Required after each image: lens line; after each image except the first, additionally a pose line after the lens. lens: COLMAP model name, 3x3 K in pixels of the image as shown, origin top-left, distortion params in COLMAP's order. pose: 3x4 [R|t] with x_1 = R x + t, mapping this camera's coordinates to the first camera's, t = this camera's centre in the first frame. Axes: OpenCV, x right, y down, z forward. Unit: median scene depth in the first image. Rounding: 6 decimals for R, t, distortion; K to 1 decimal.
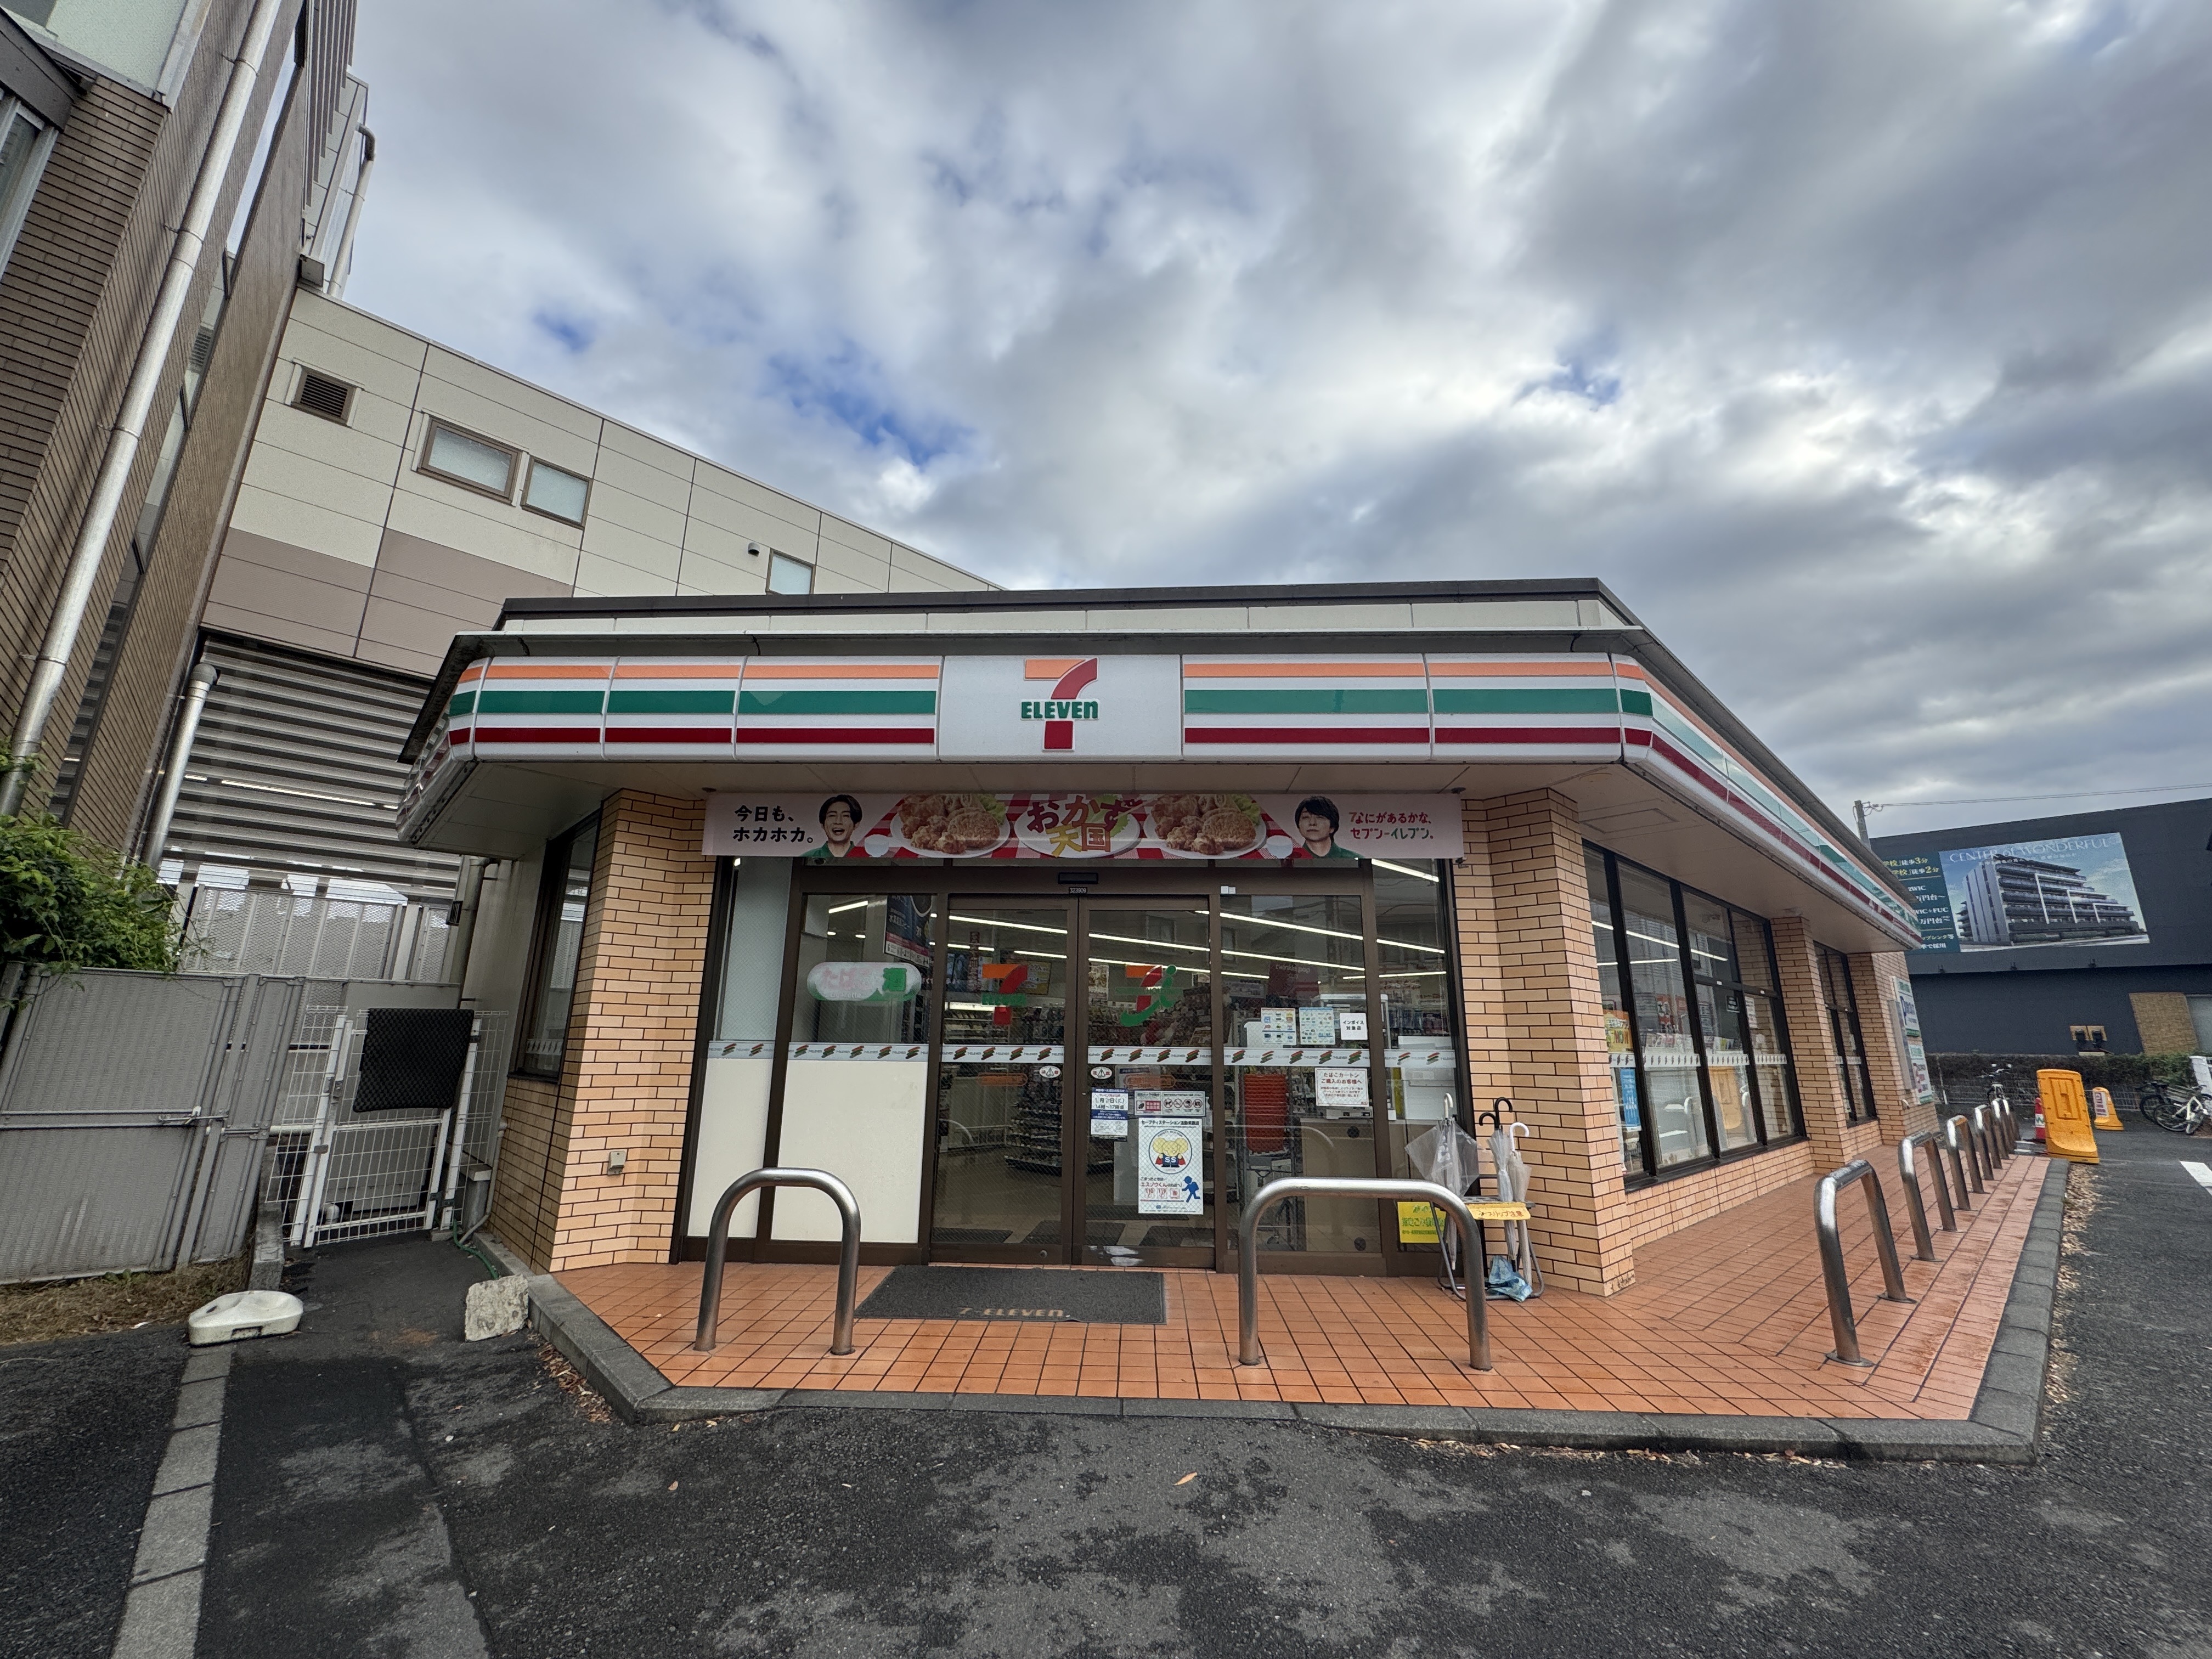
lens RADIAL K [[866.2, 0, 1102.5], [0, 866.2, 816.3], [0, 0, 1]] dist [-0.001785, 0.000220]
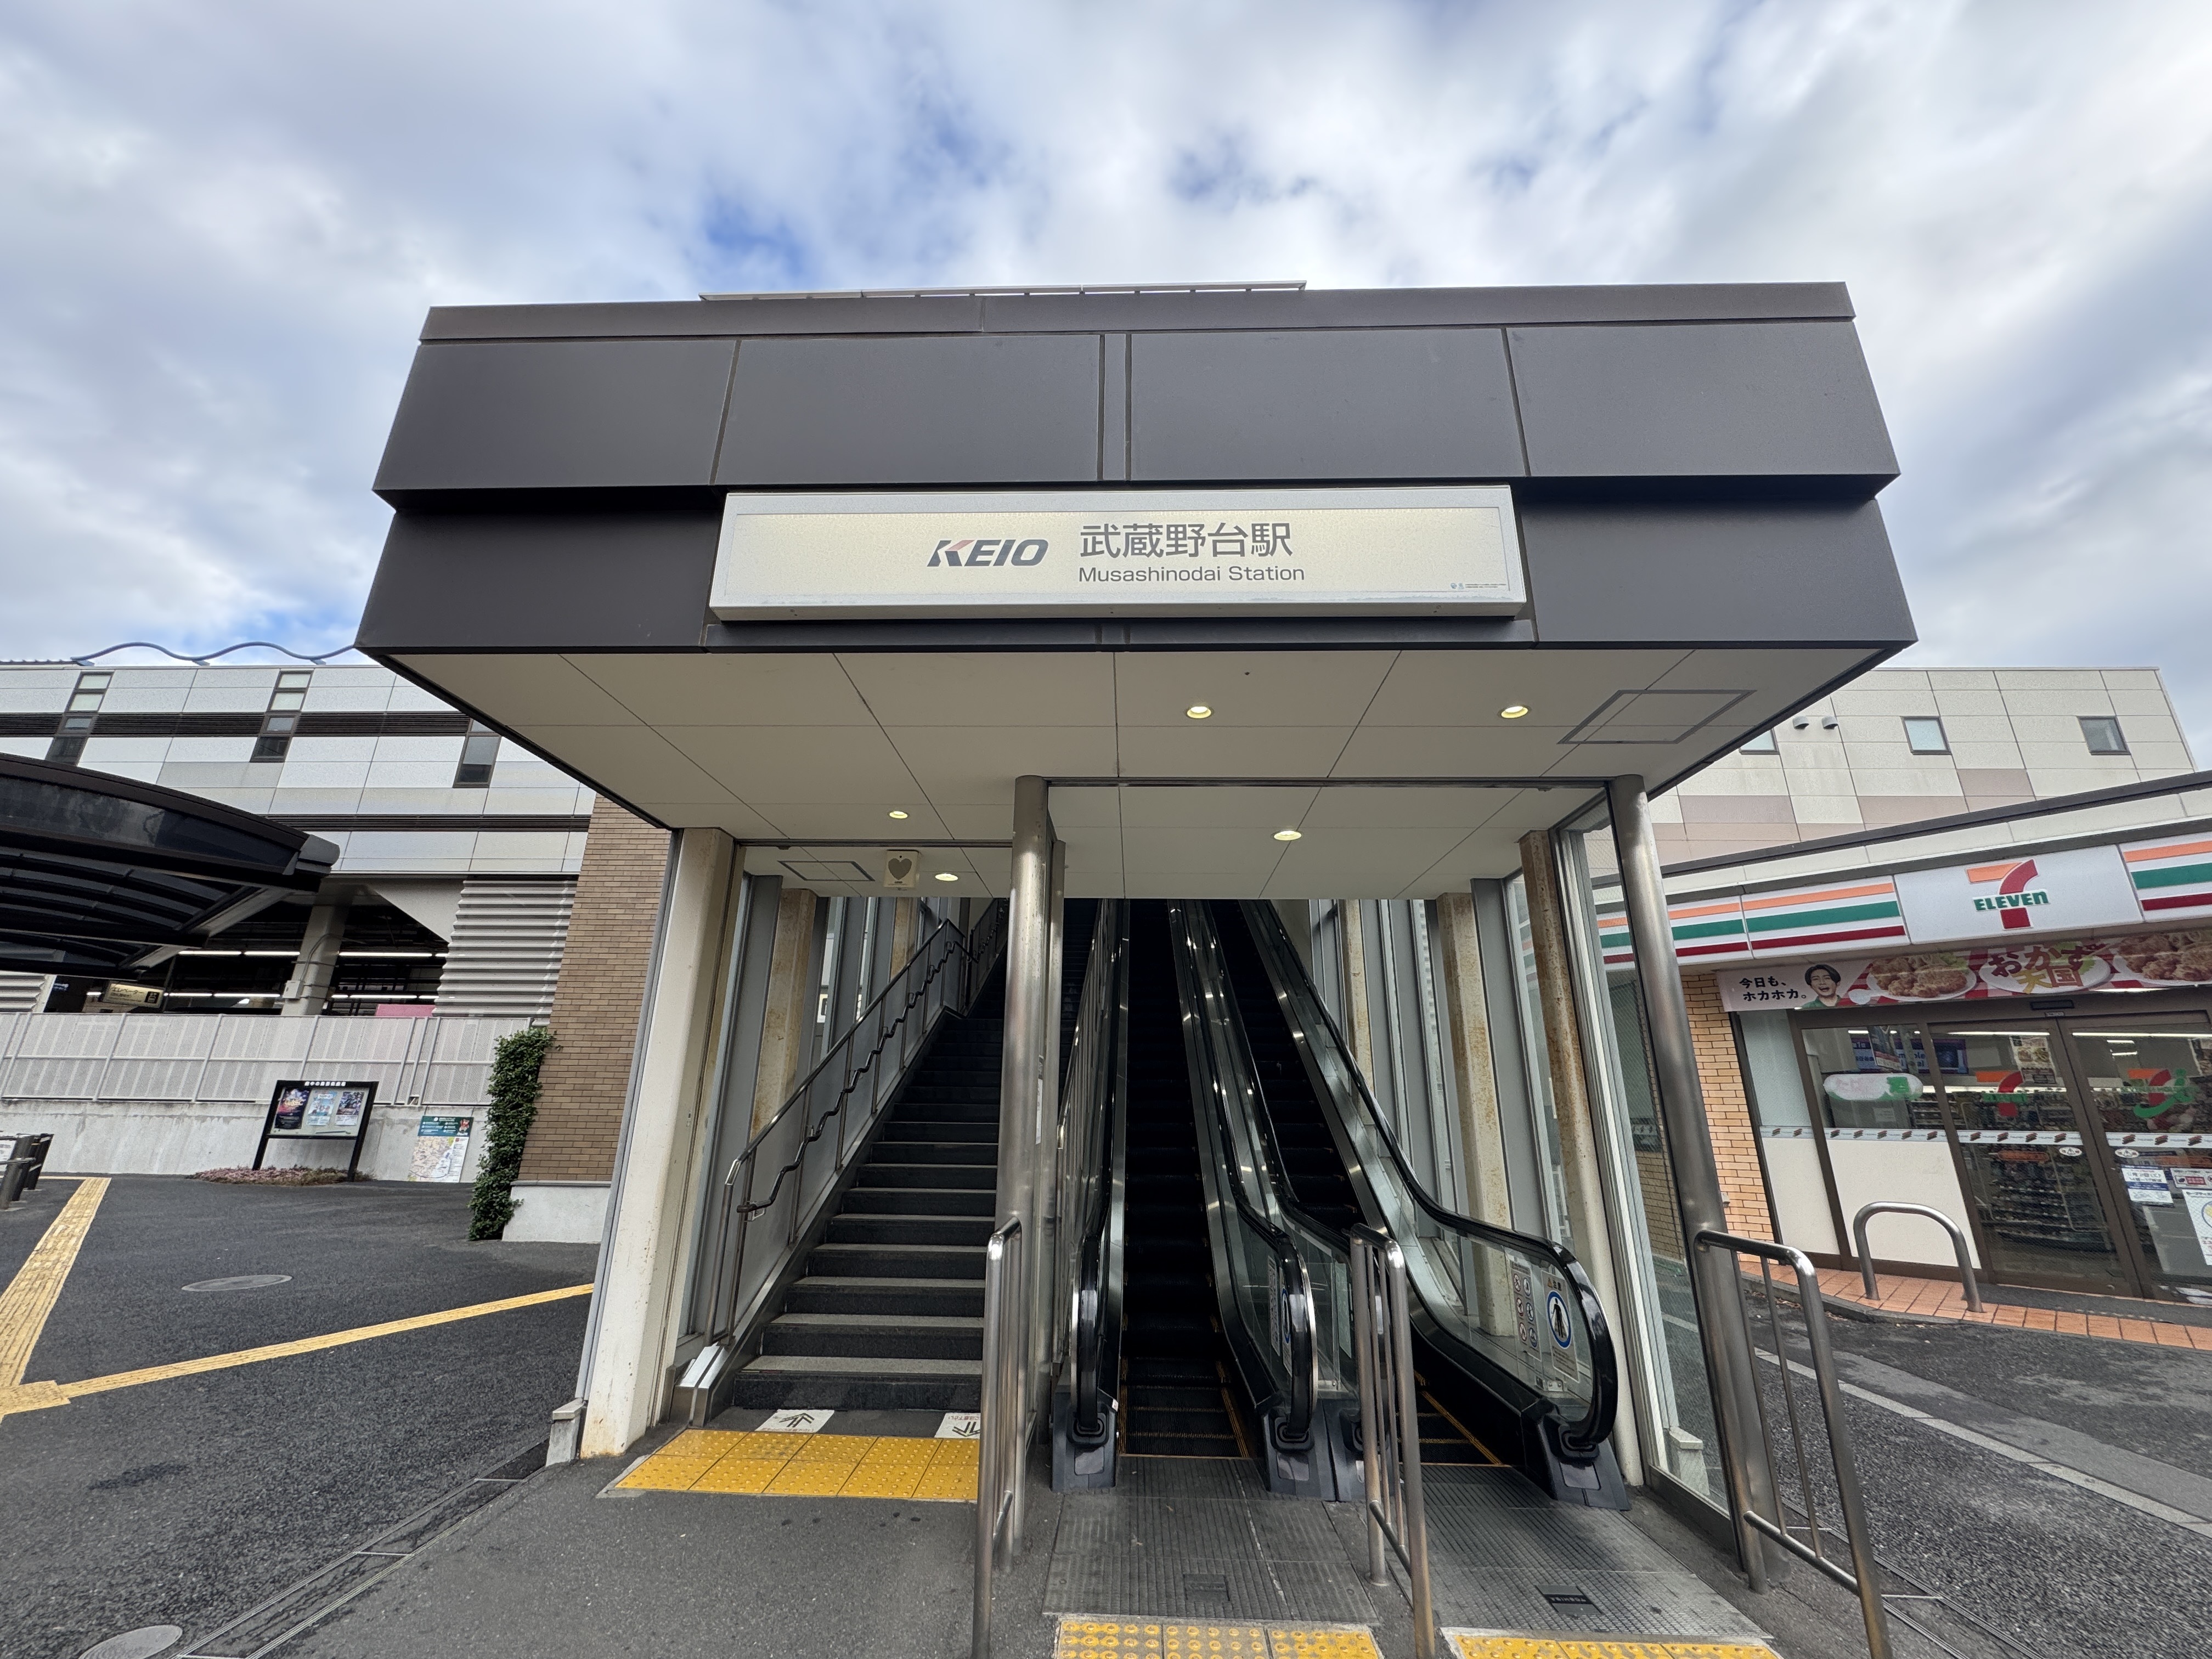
lens RADIAL K [[892.7, 0, 1113.2], [0, 892.7, 827.6], [0, 0, 1]] dist [0.002450, 0.000888]
pose [[0.721641, -0.216693, -0.657479, -0.109386], [0.176656, 0.975946, -0.127759, -0.287525], [0.669348, -0.023952, 0.742563, -1.041385]]
